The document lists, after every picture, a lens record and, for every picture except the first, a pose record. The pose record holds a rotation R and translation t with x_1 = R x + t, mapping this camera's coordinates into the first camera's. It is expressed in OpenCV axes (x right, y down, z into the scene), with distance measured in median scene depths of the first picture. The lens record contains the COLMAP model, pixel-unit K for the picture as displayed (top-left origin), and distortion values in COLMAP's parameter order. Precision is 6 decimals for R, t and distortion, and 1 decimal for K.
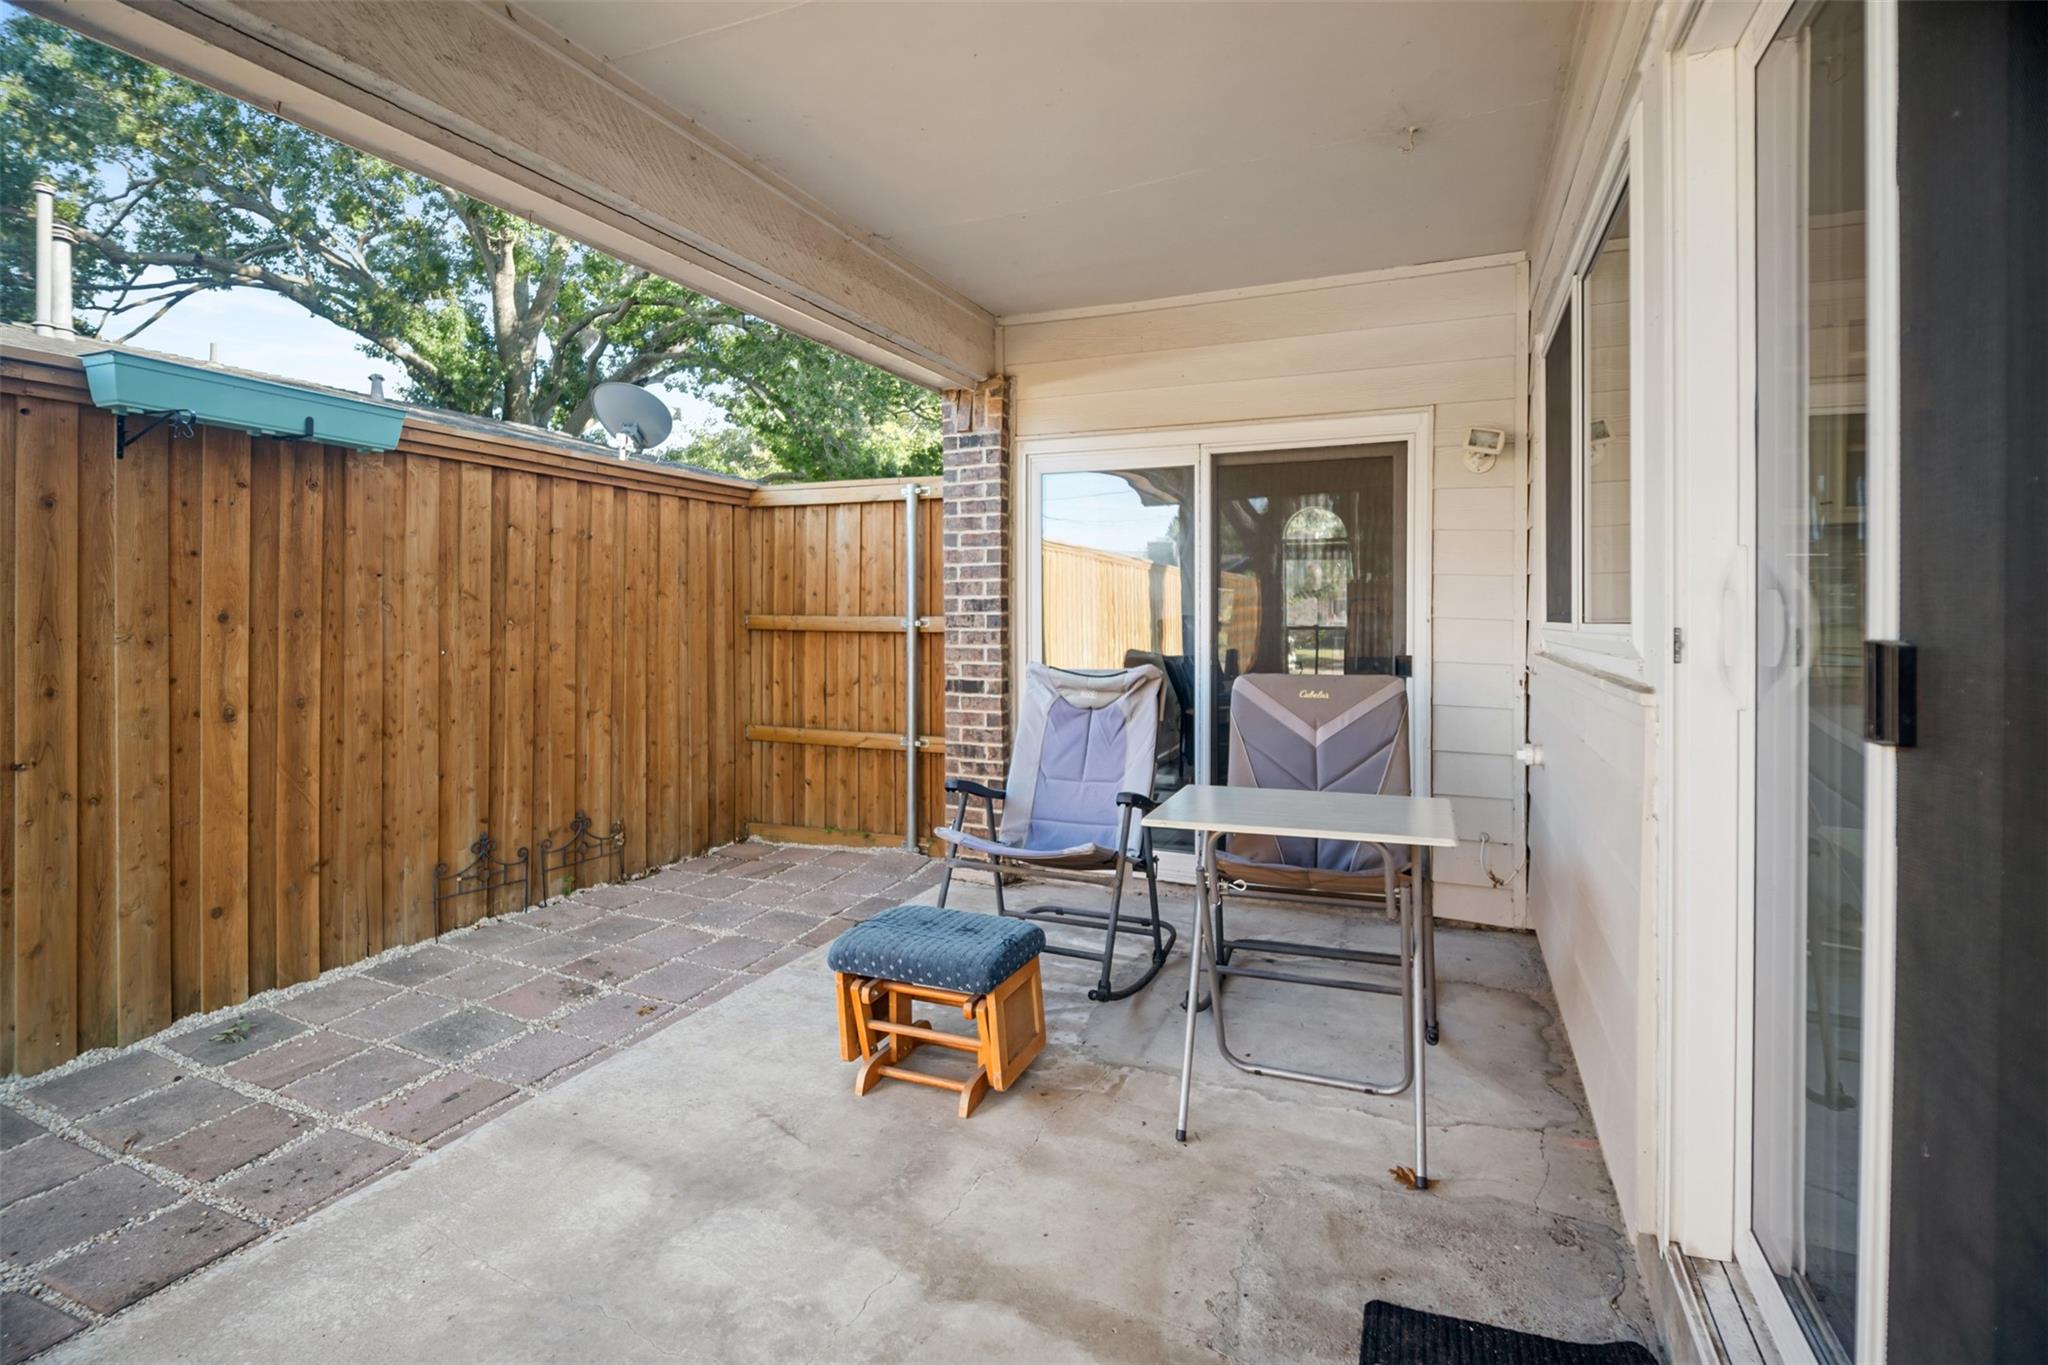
lens RADIAL K [[961.9, 0, 1012.9], [0, 961.9, 625.2], [0, 0, 1]] dist [-0.004440, -0.001584]
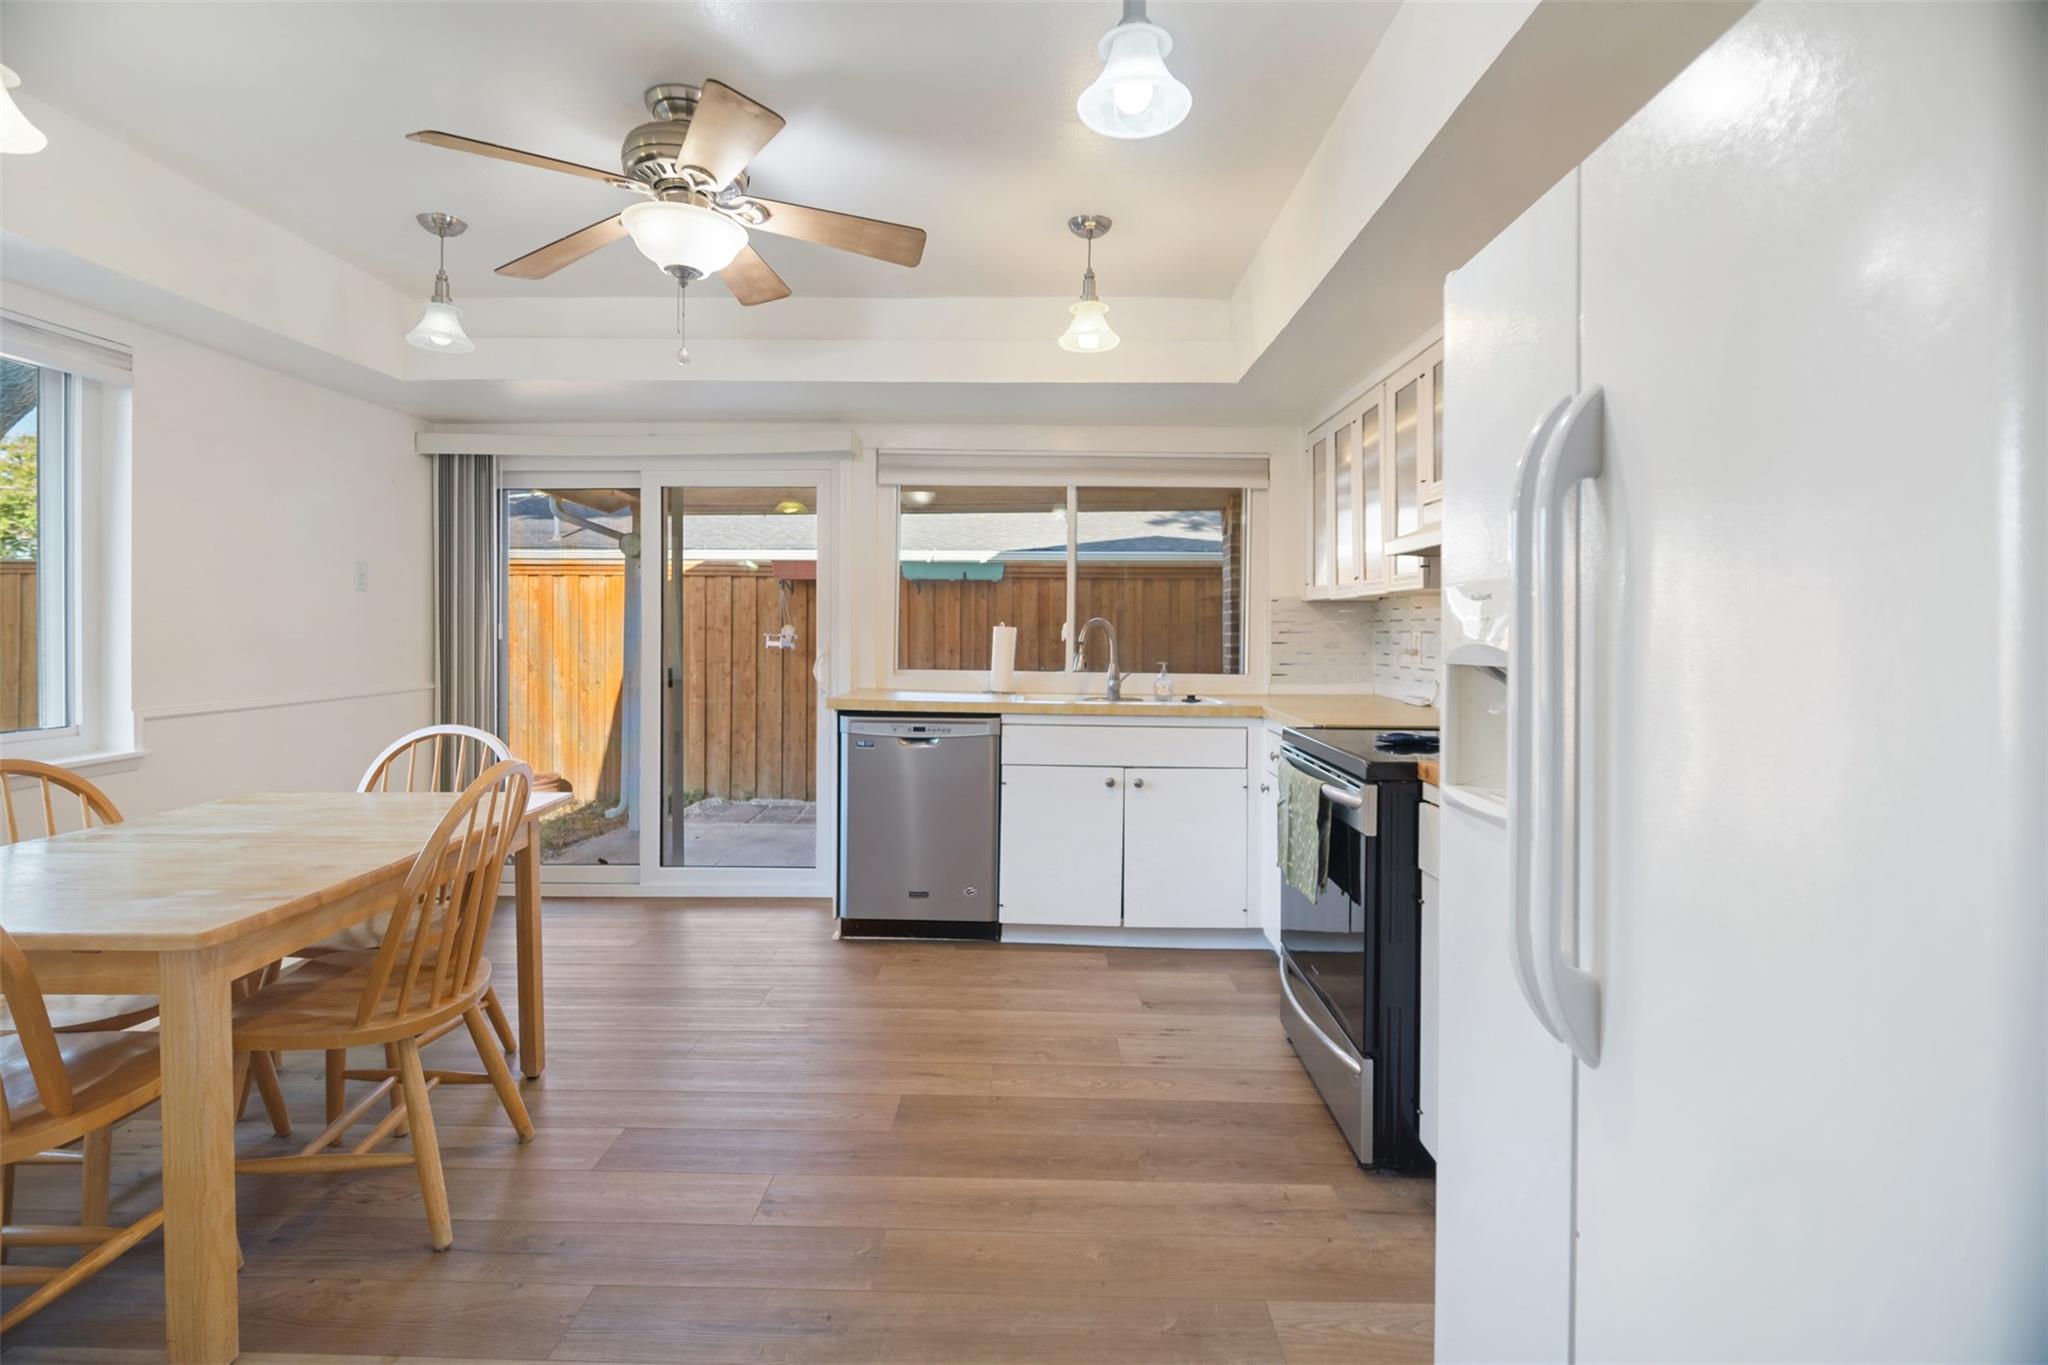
lens RADIAL K [[943.9, 0, 1024.0], [0, 943.9, 629.1], [0, 0, 1]] dist [0.000073, -0.000250]
pose [[0.372384, -0.001023, -0.928078, 1.376385], [-0.016505, 0.999834, -0.007725, -0.043018], [0.927932, 0.018195, 0.372305, 0.188690]]
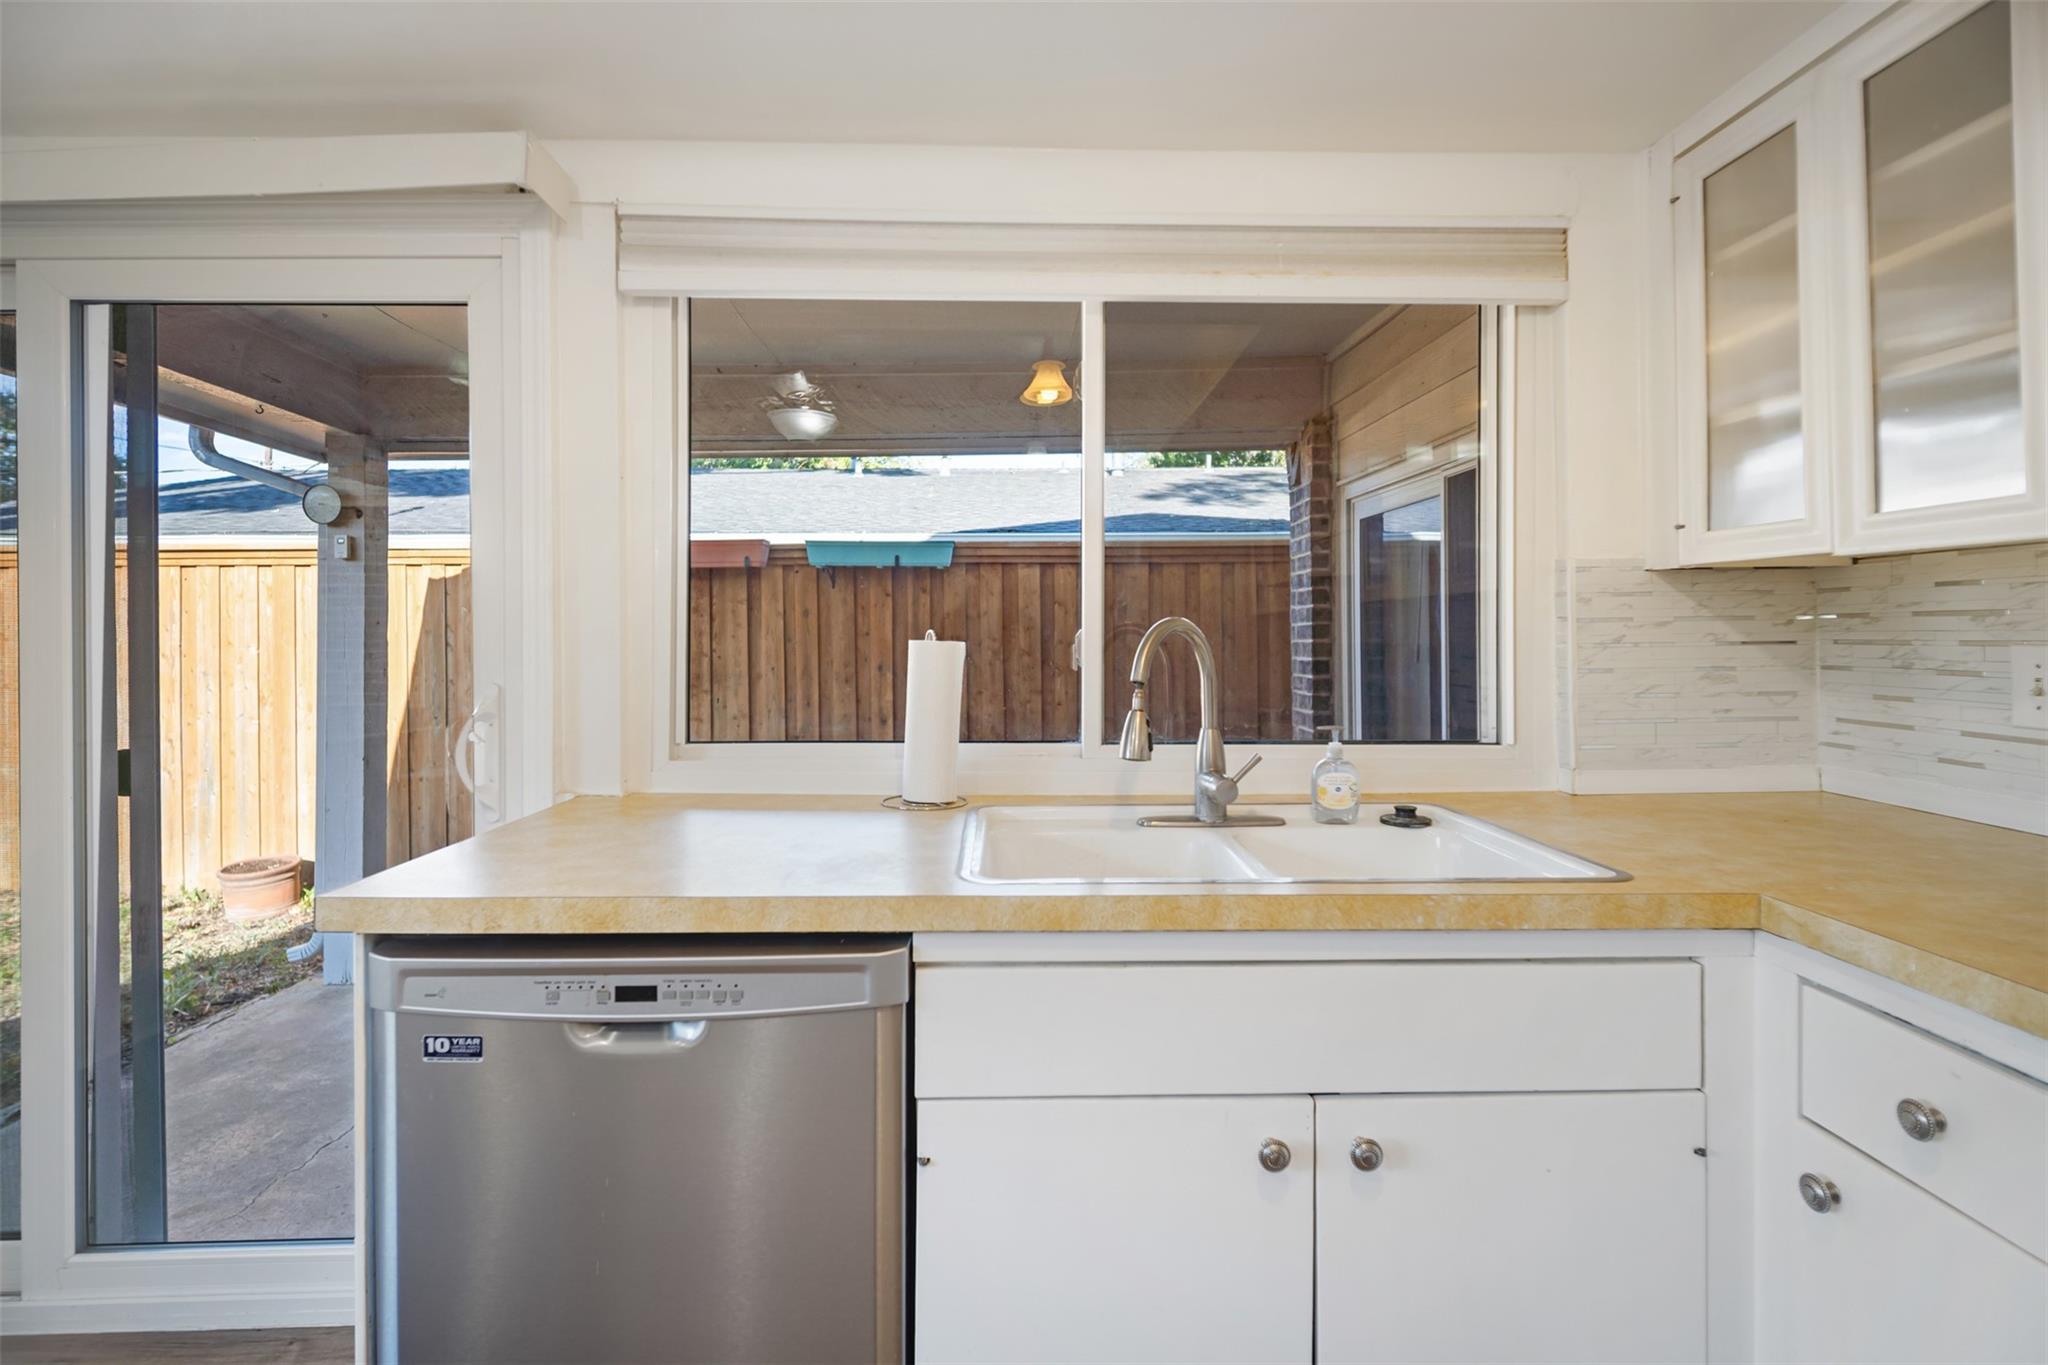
lens RADIAL K [[947.6, 0, 1018.9], [0, 947.6, 627.5], [0, 0, 1]] dist [-0.000316, -0.000631]
pose [[0.406794, -0.009445, -0.913471, 0.798391], [-0.004544, 0.999913, -0.012362, -0.053861], [0.913509, 0.009179, 0.406716, 0.420399]]
